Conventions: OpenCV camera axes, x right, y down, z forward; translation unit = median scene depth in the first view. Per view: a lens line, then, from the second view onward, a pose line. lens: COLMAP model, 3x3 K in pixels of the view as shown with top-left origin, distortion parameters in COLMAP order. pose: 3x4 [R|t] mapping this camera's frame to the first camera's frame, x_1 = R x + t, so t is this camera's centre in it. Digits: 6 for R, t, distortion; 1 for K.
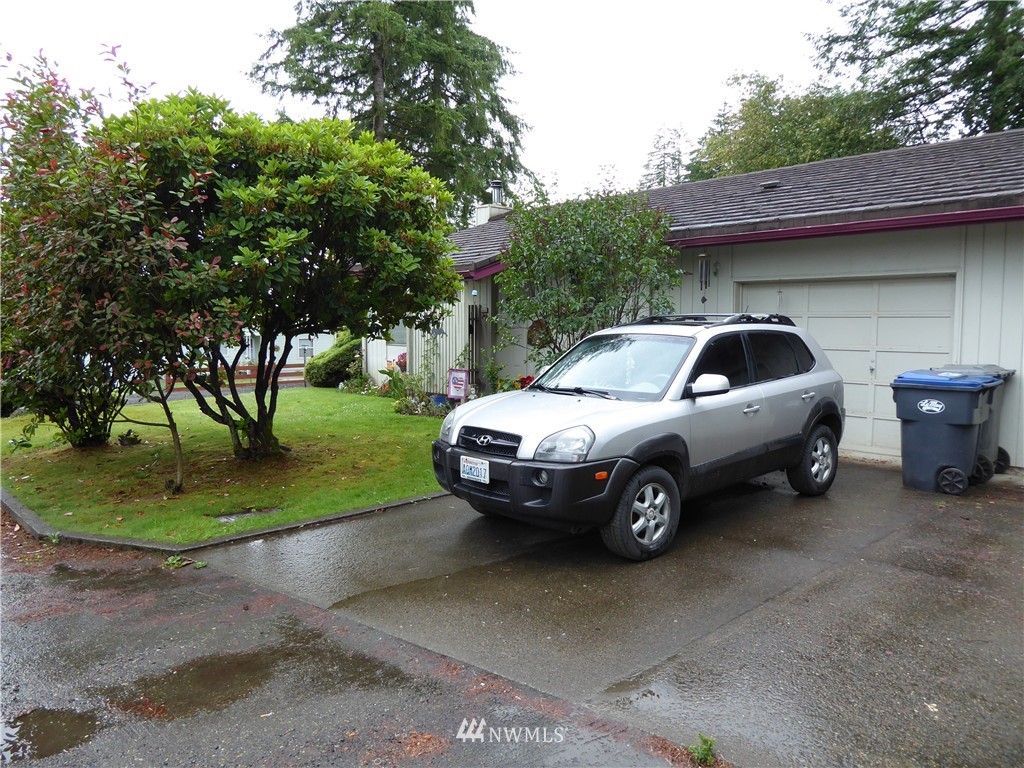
lens RADIAL K [[724.1, 0, 517.2], [0, 724.1, 384.0], [0, 0, 1]] dist [-0.036716, 0.009961]
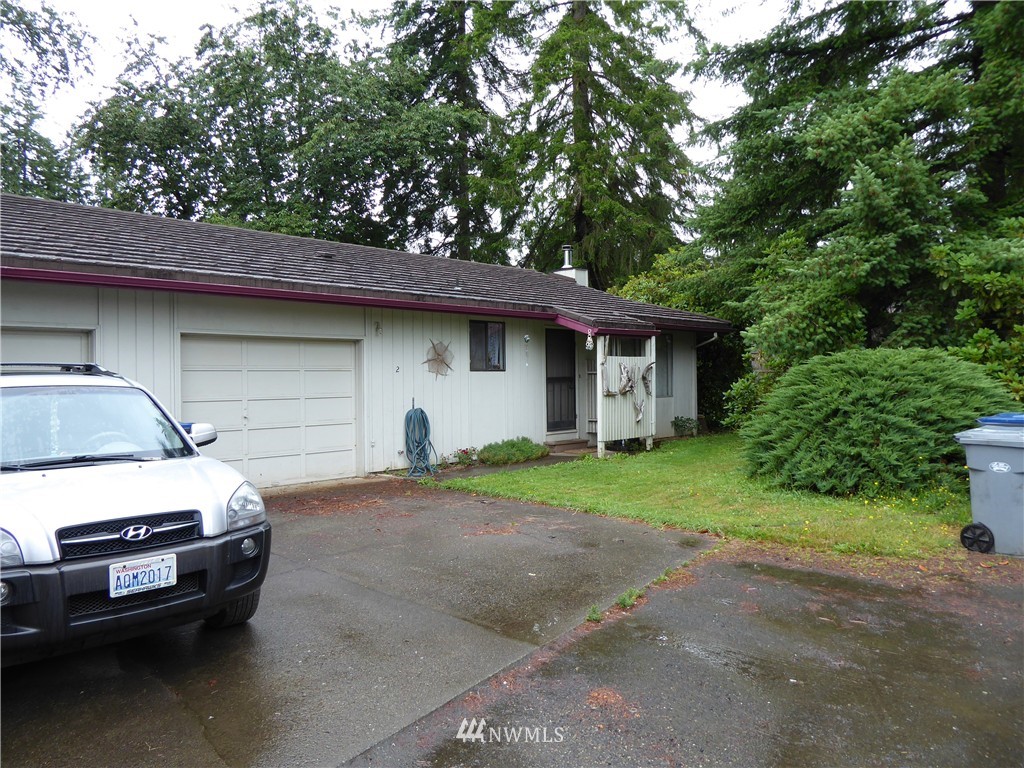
lens RADIAL K [[724.1, 0, 517.2], [0, 724.1, 384.0], [0, 0, 1]] dist [-0.036716, 0.009961]
pose [[-0.057006, -0.009475, 0.998329, -0.678228], [0.097853, 0.995087, 0.015032, -0.036411], [-0.993567, 0.098546, -0.055798, 0.579549]]
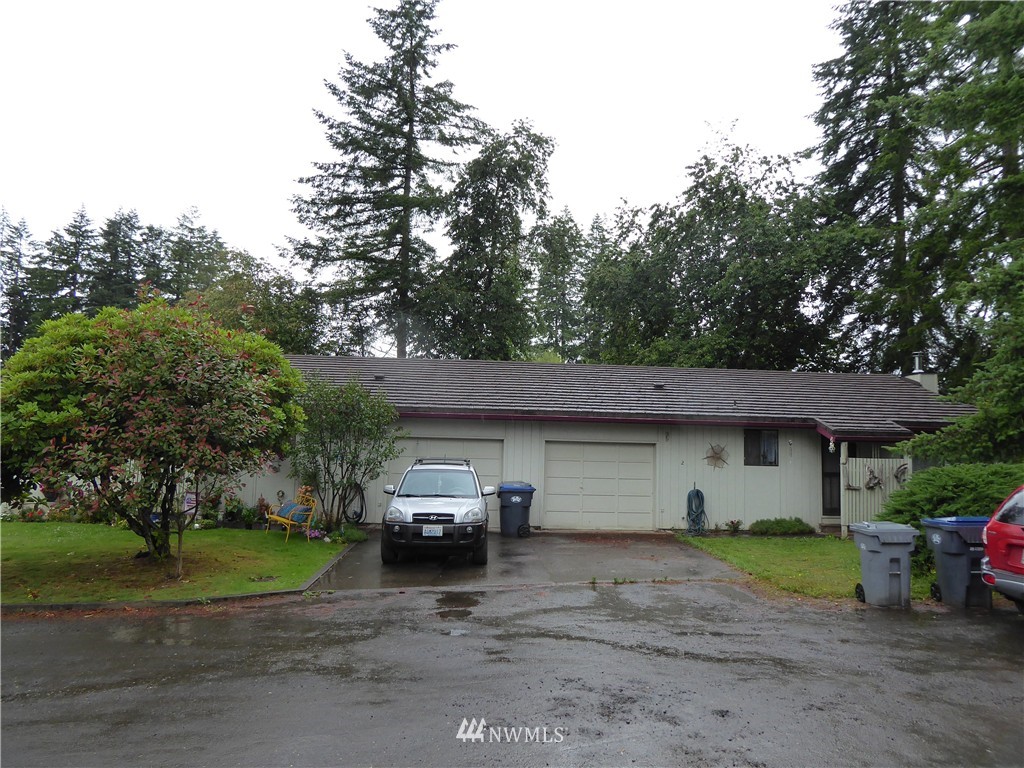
lens RADIAL K [[724.1, 0, 517.2], [0, 724.1, 384.0], [0, 0, 1]] dist [-0.036716, 0.009961]
pose [[0.630162, 0.085518, 0.771739, -1.466633], [0.044146, 0.988362, -0.145570, 0.004343], [-0.775207, 0.125802, 0.619054, -0.576616]]
